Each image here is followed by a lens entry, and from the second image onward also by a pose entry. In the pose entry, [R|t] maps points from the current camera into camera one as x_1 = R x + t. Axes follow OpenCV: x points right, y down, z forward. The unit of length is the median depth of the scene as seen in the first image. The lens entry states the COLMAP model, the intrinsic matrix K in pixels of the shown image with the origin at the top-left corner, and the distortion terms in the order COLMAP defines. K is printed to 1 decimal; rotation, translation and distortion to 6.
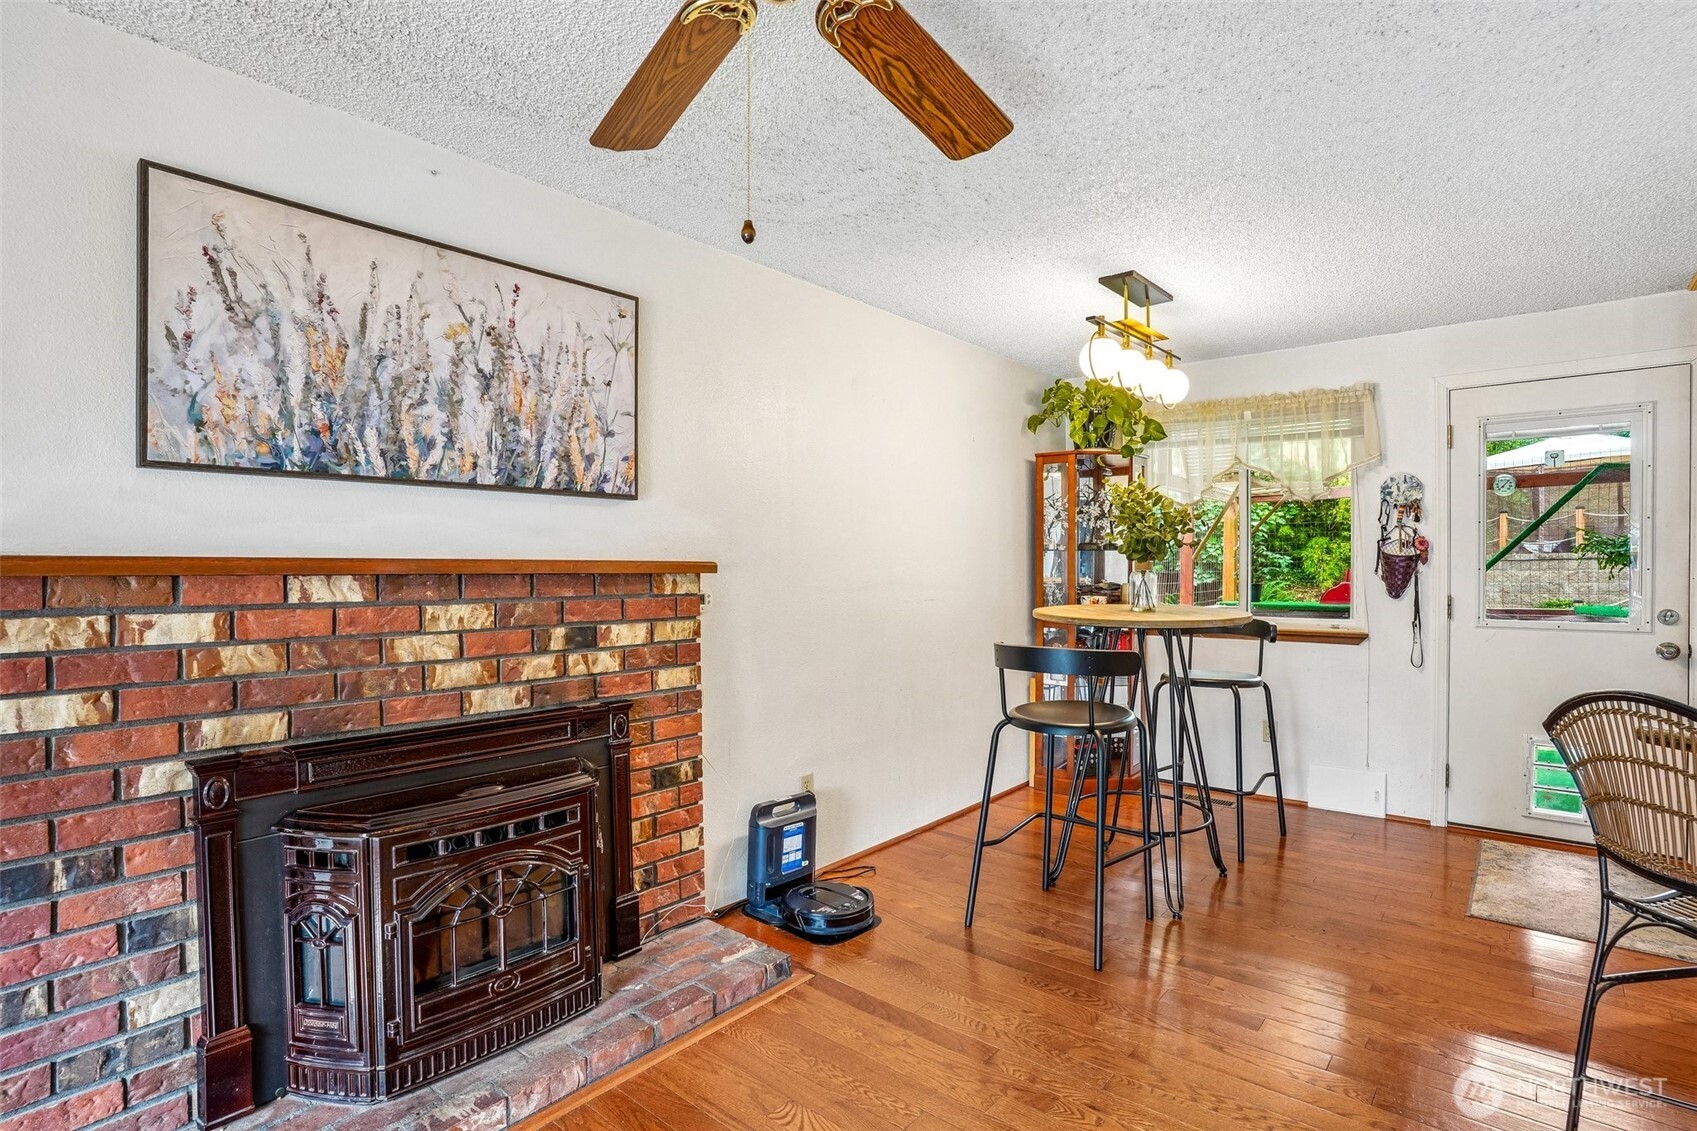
lens RADIAL K [[843.5, 0, 852.8], [0, 843.5, 572.6], [0, 0, 1]] dist [-0.045331, 0.006530]
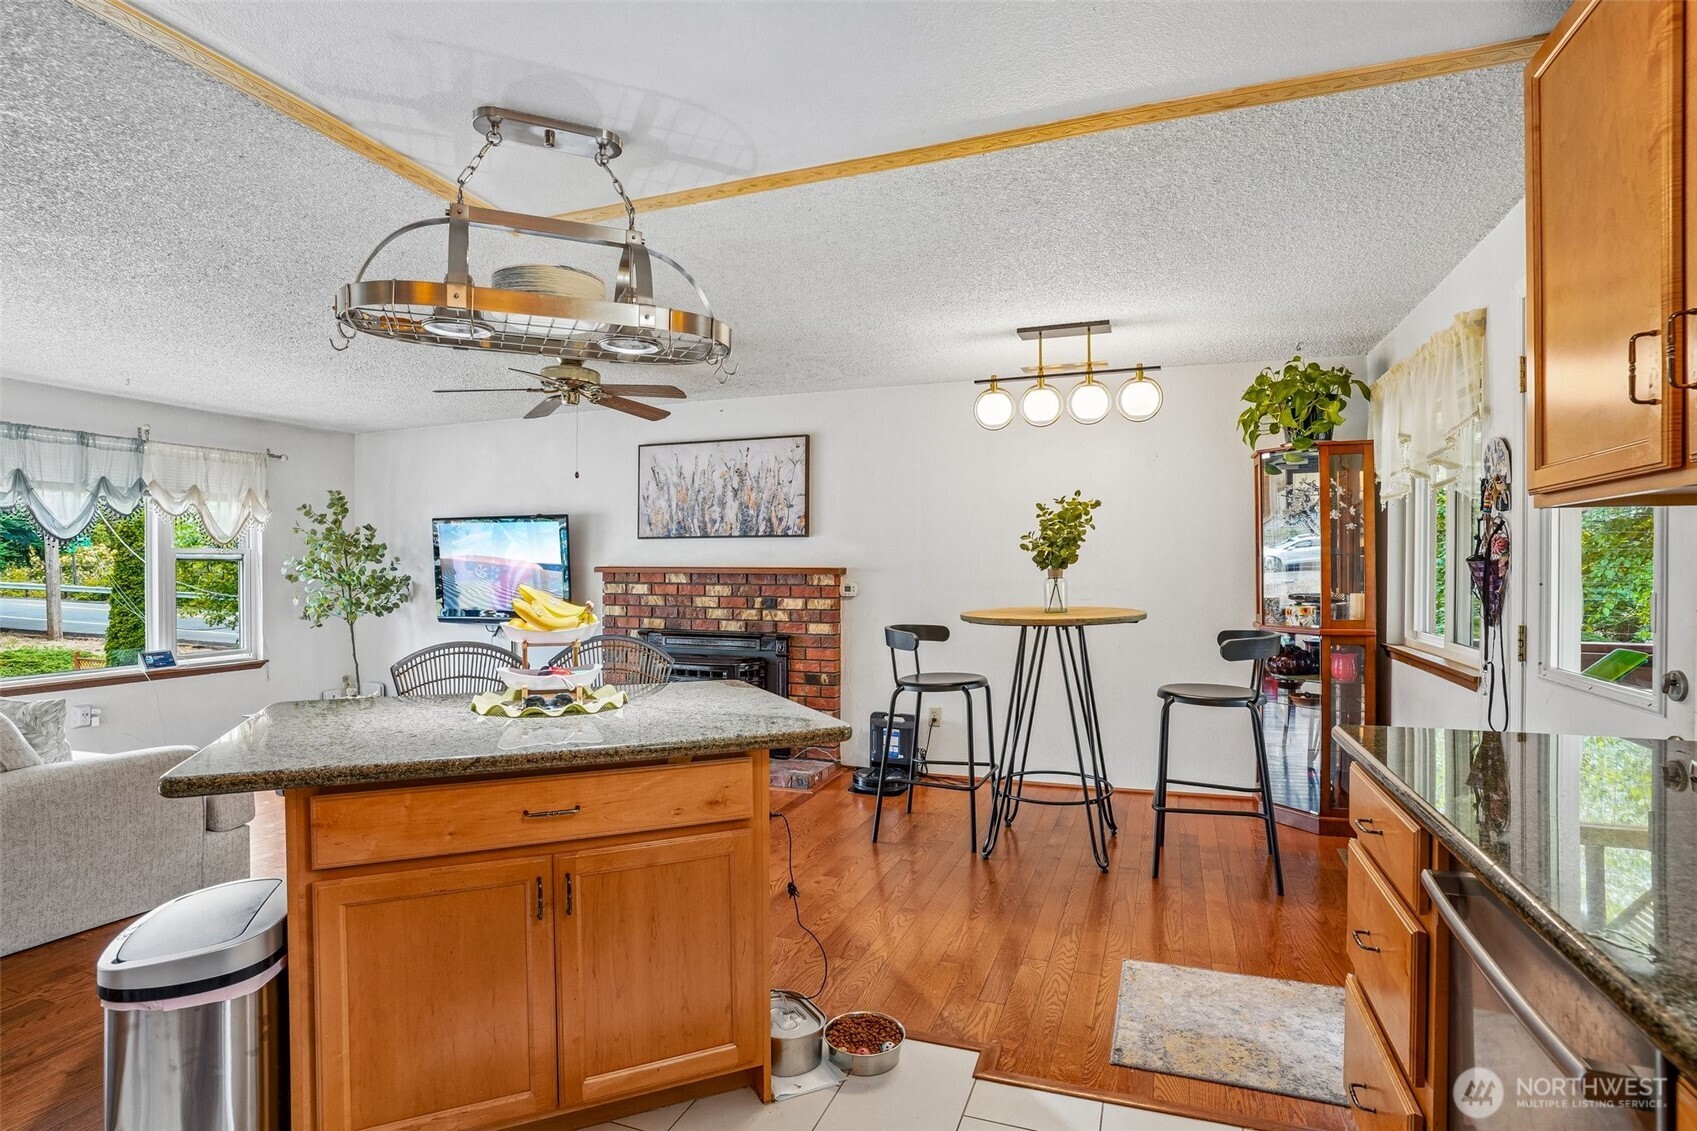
lens RADIAL K [[843.5, 0, 854.9], [0, 843.5, 567.5], [0, 0, 1]] dist [-0.045331, 0.006530]
pose [[0.341320, 0.002083, -0.939945, 1.889158], [-0.008578, 0.999963, -0.000899, -0.015362], [0.939908, 0.008369, 0.341326, 0.489851]]
